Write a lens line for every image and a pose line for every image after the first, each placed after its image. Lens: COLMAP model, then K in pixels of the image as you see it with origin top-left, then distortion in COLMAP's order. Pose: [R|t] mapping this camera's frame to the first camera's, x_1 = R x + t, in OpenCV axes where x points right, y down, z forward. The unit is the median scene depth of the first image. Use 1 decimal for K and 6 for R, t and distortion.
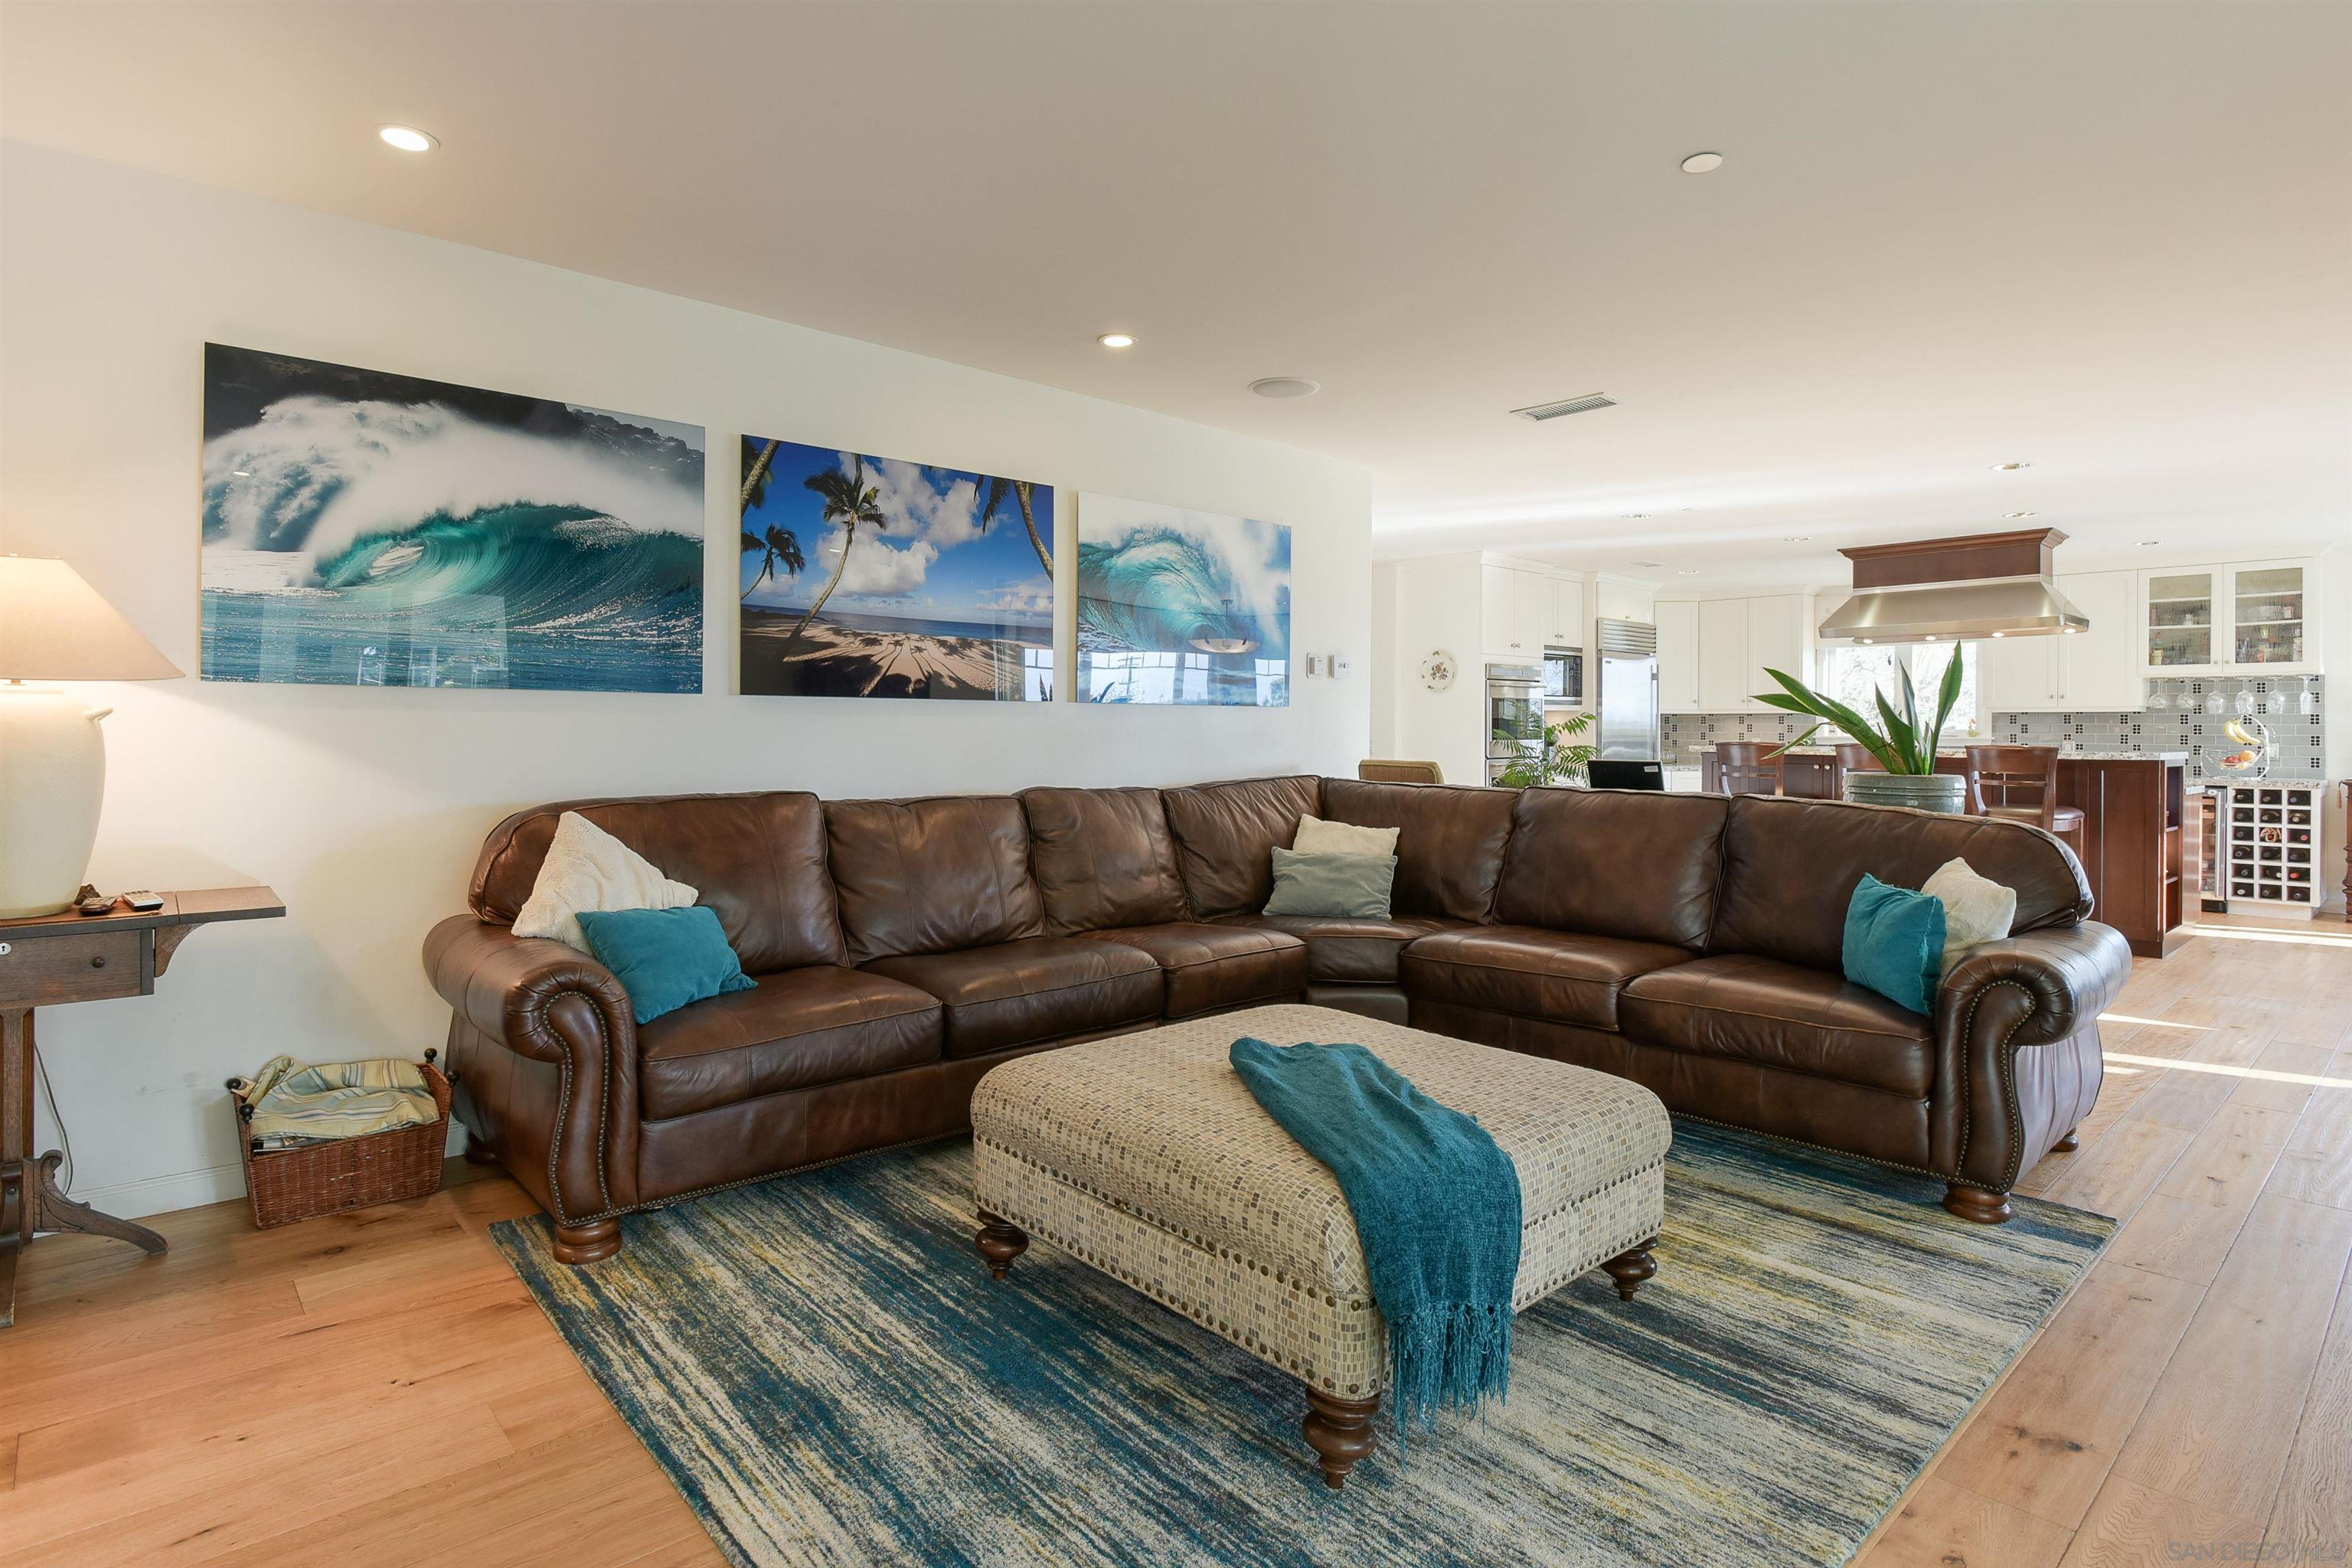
lens RADIAL K [[1208.0, 0, 1133.7], [0, 1208.0, 737.8], [0, 0, 1]] dist [-0.019903, 0.002704]
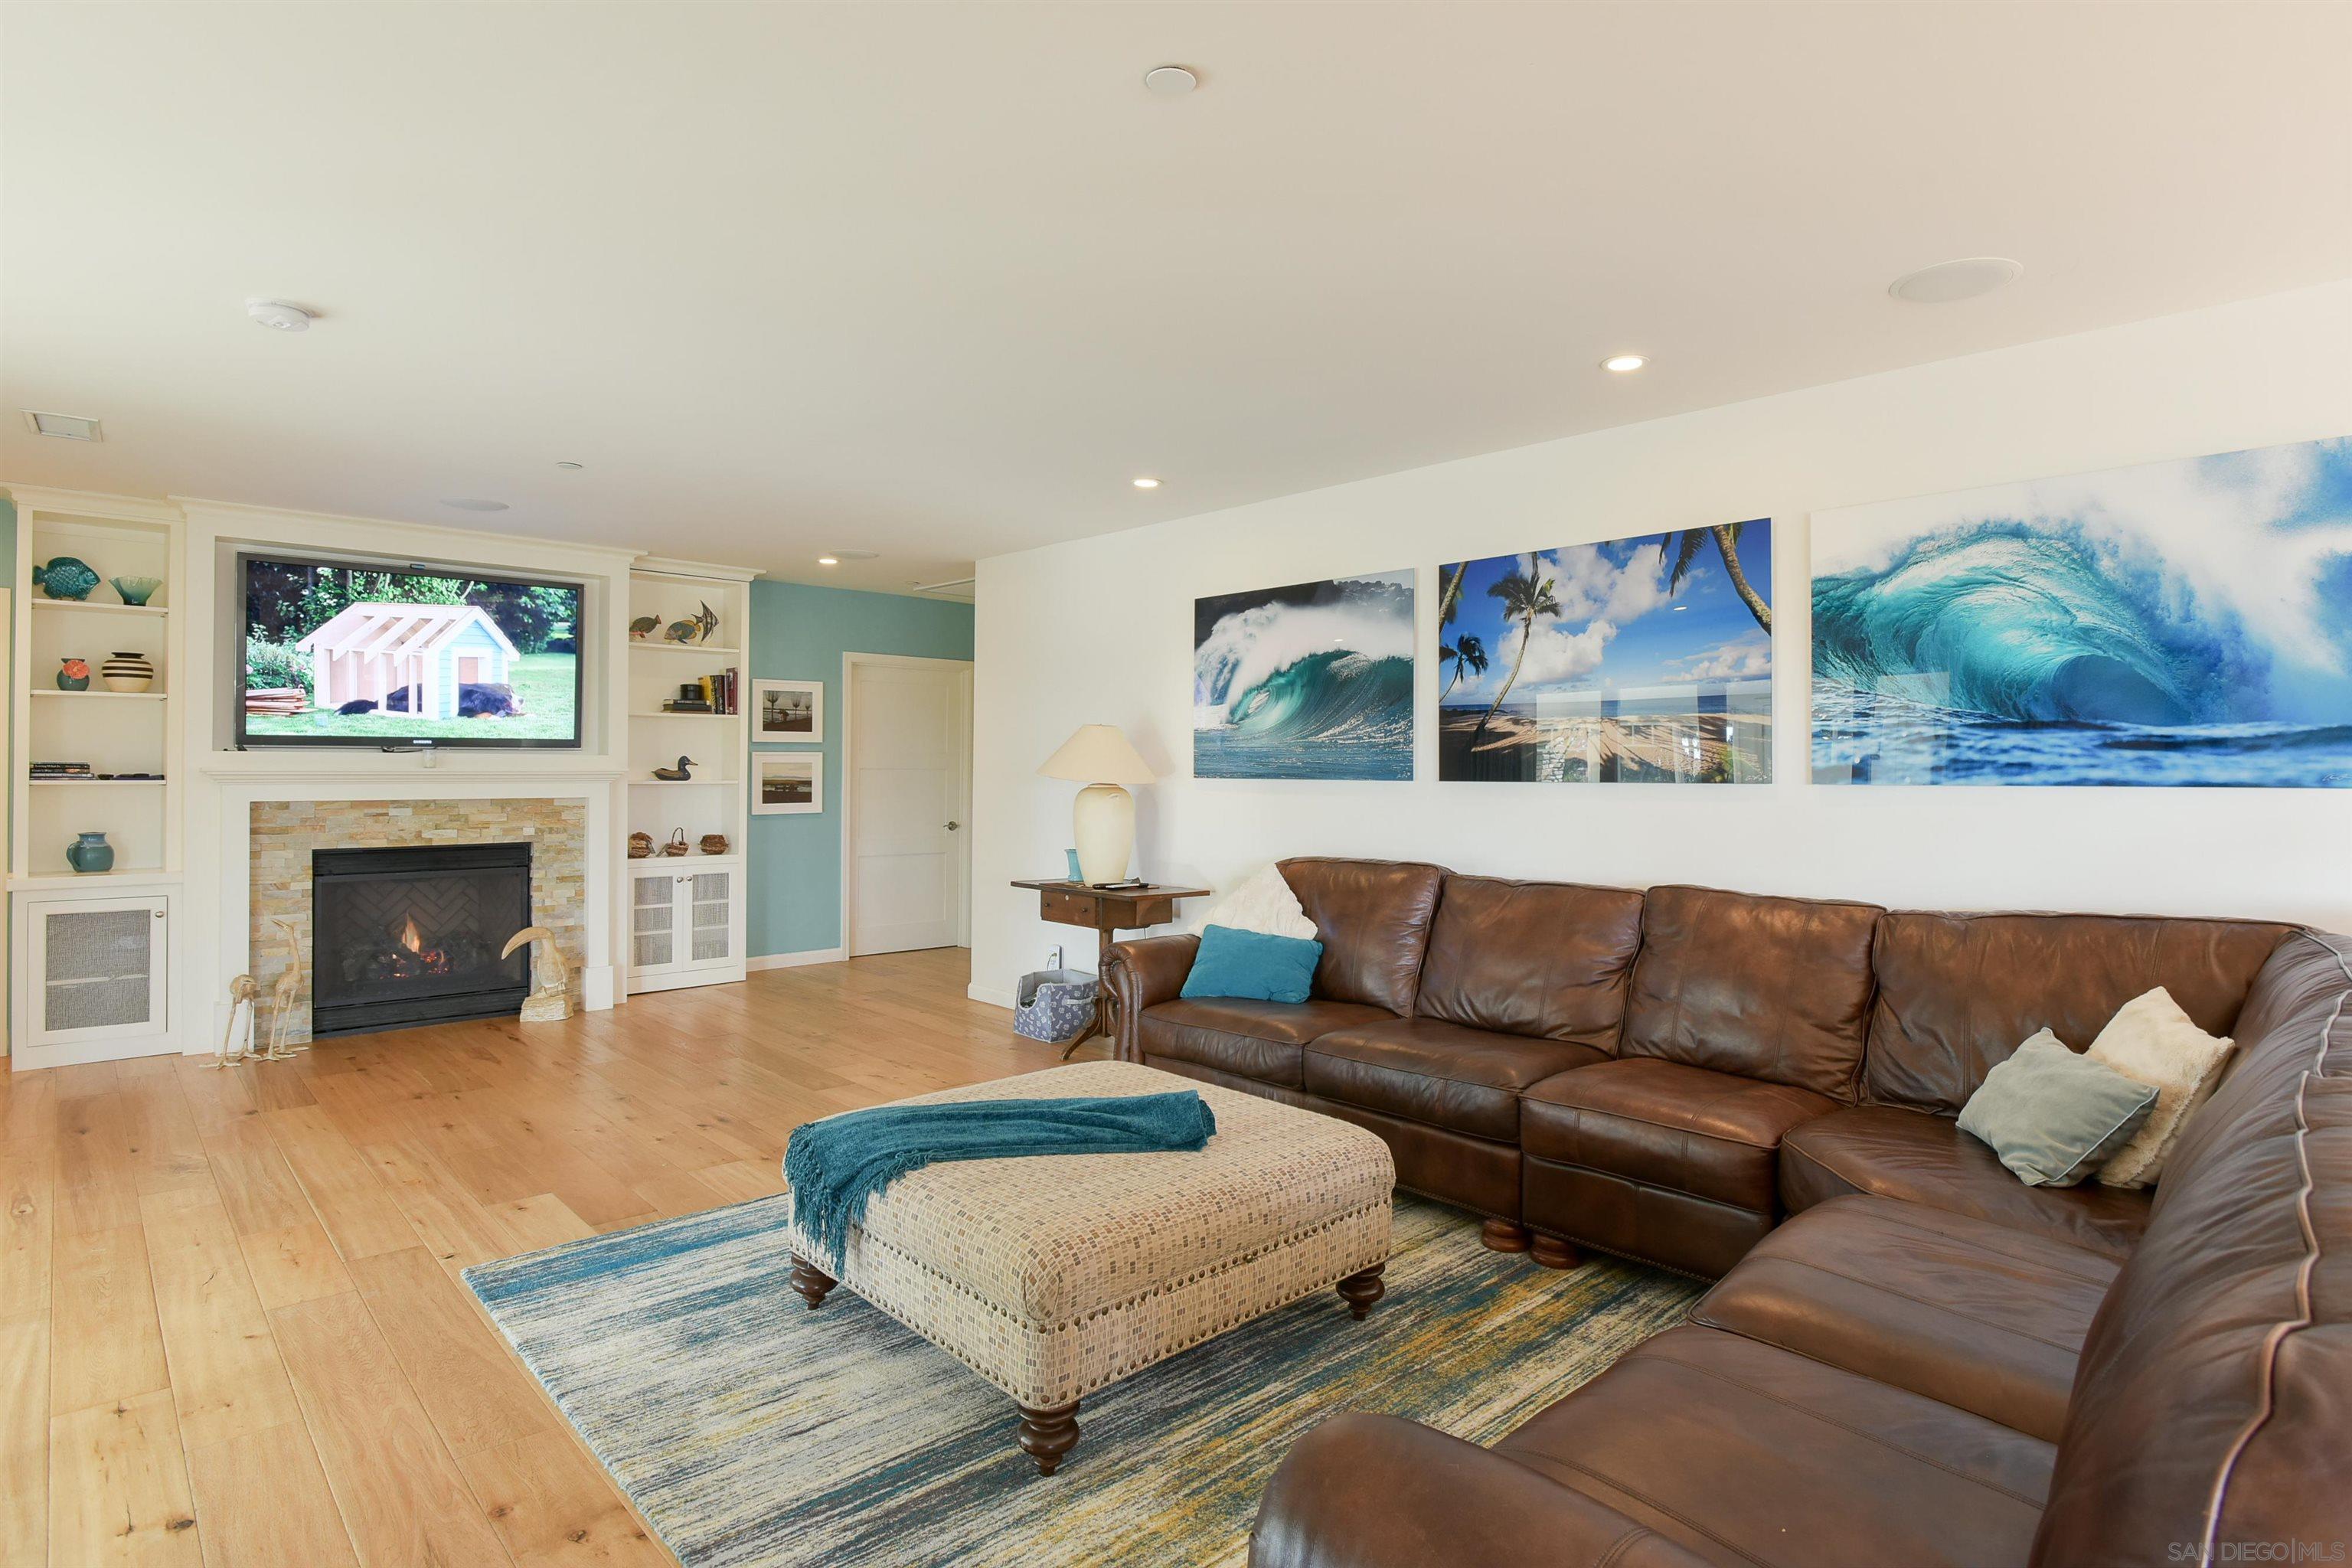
lens RADIAL K [[1208.0, 0, 1203.6], [0, 1208.0, 774.7], [0, 0, 1]] dist [-0.019903, 0.002704]
pose [[0.054175, -0.003275, -0.998526, 0.806686], [-0.011361, 0.999928, -0.003896, -0.032190], [0.998467, 0.011556, 0.054134, 0.651135]]
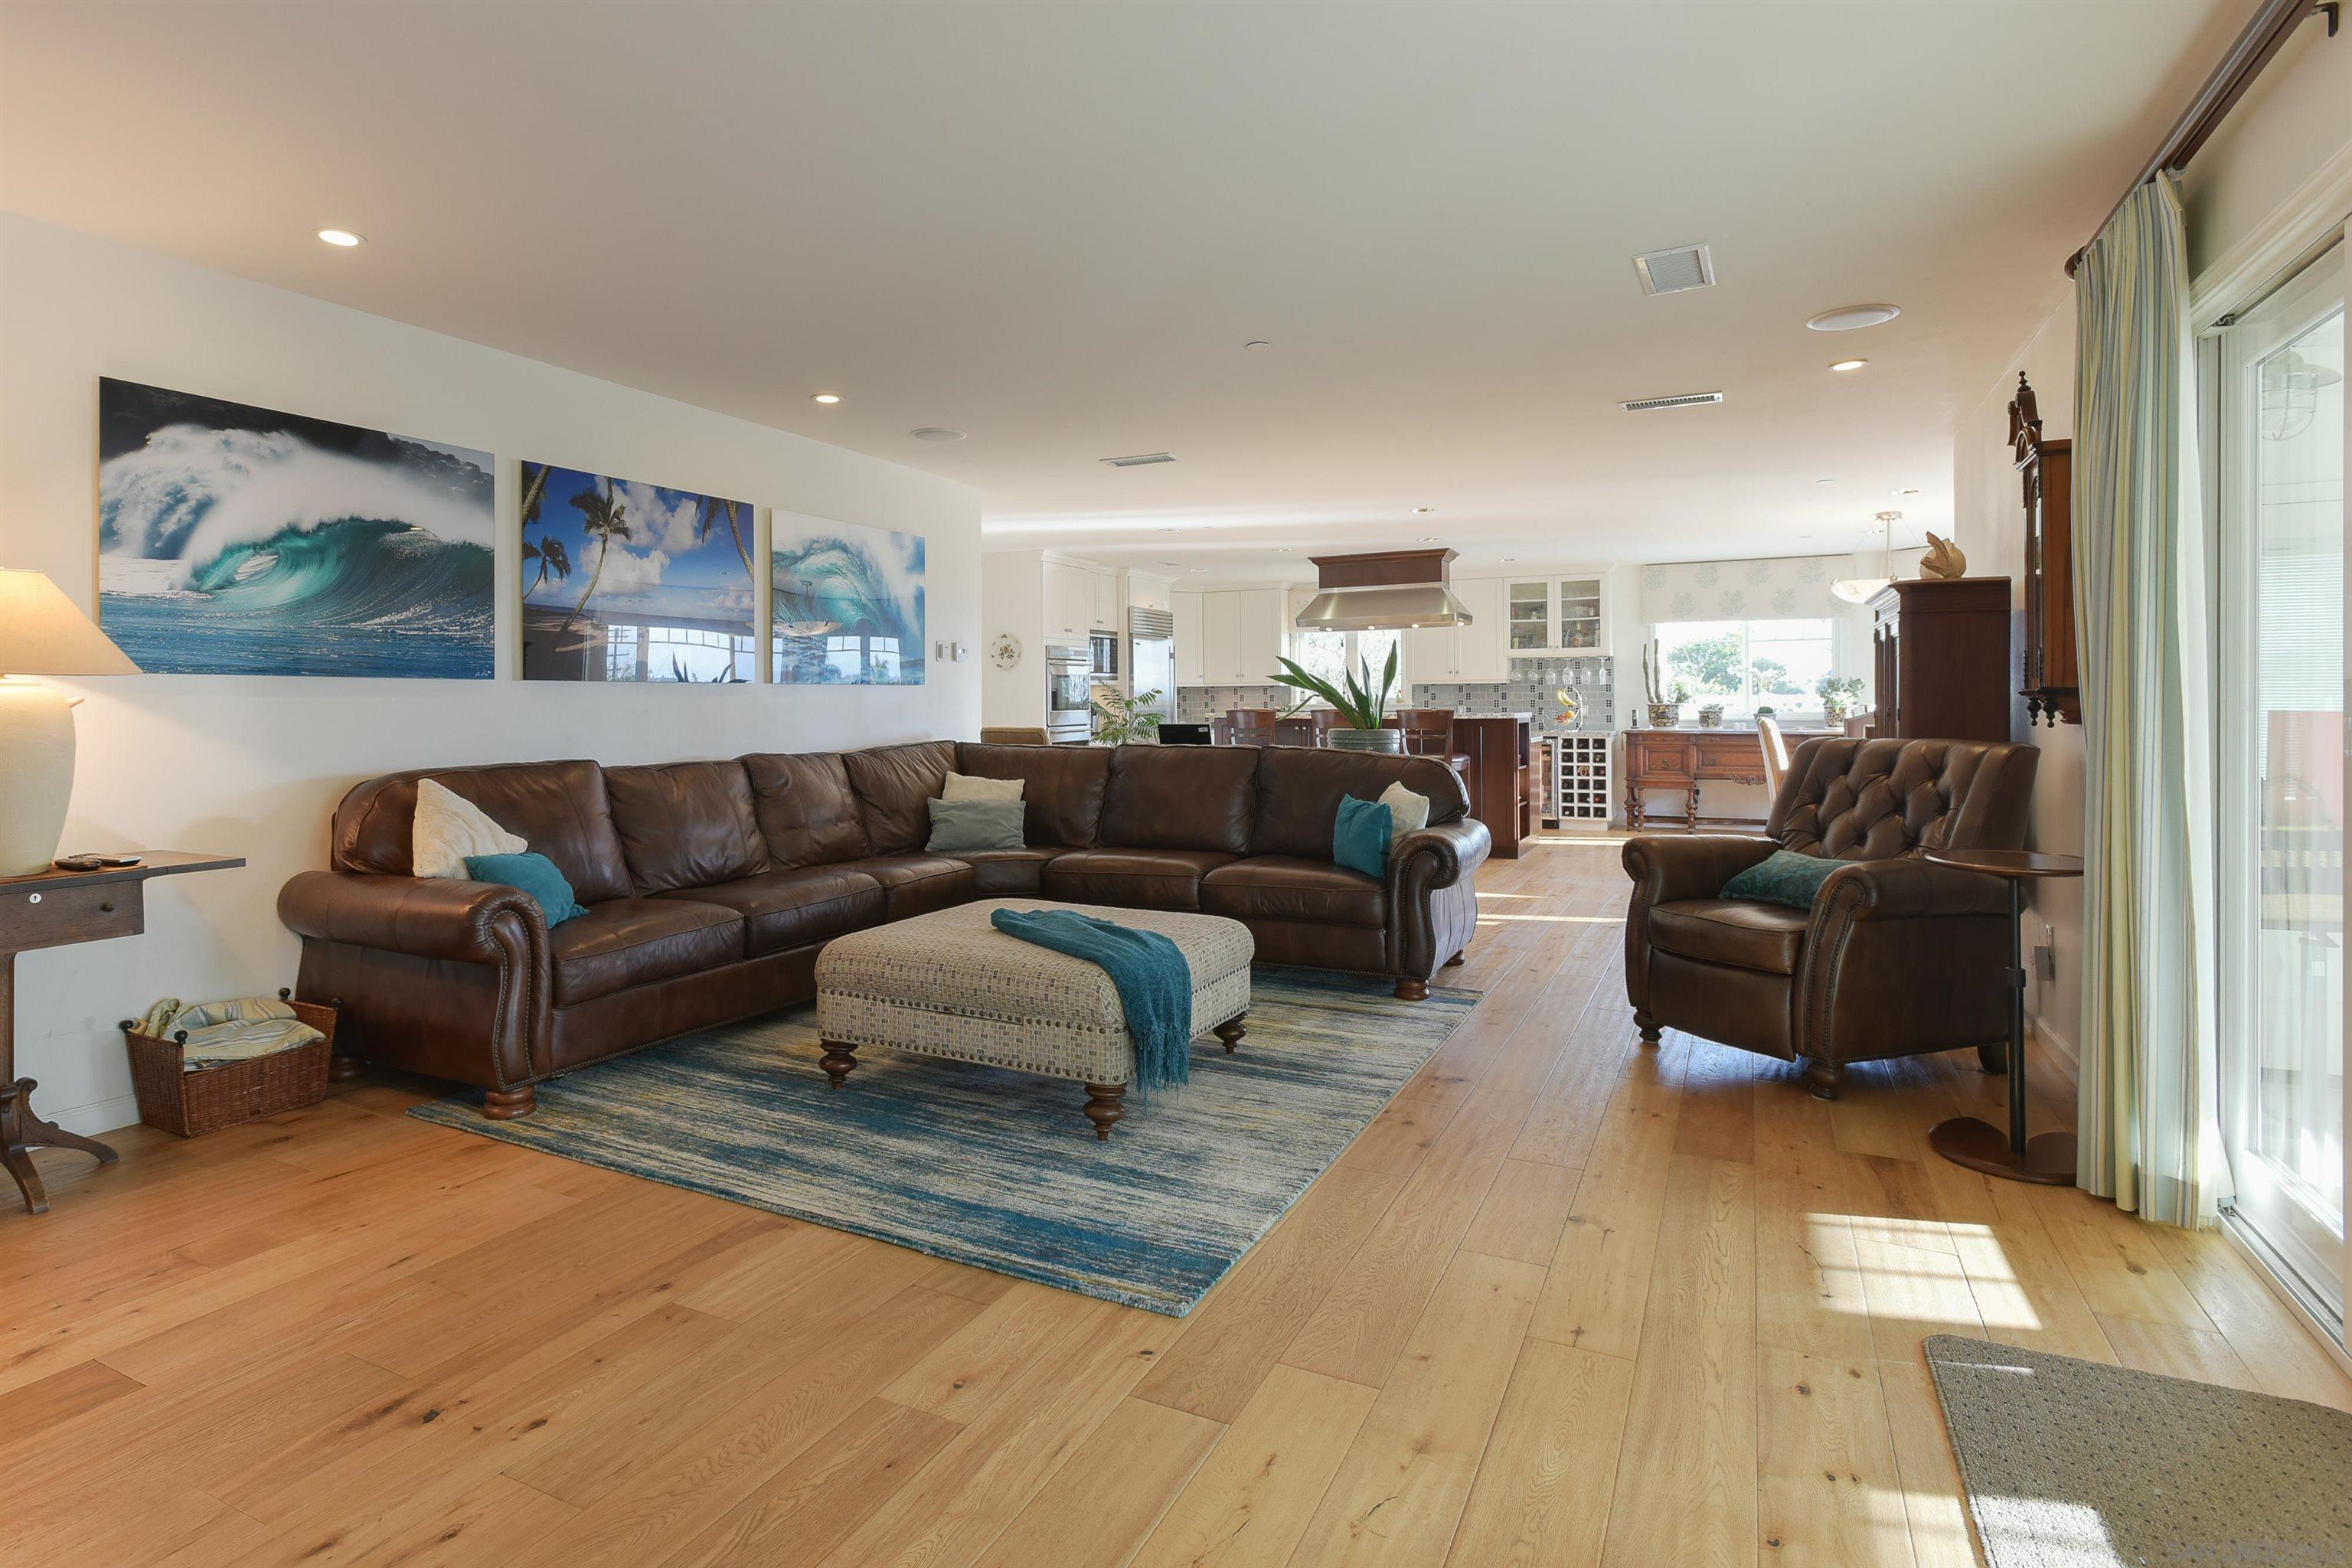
lens RADIAL K [[1208.0, 0, 1093.0], [0, 1208.0, 713.9], [0, 0, 1]] dist [-0.019903, 0.002704]
pose [[0.934133, -0.014271, 0.356639, -0.208912], [0.013283, 0.999898, 0.005219, -0.000815], [-0.356677, -0.000138, 0.934228, -0.283617]]
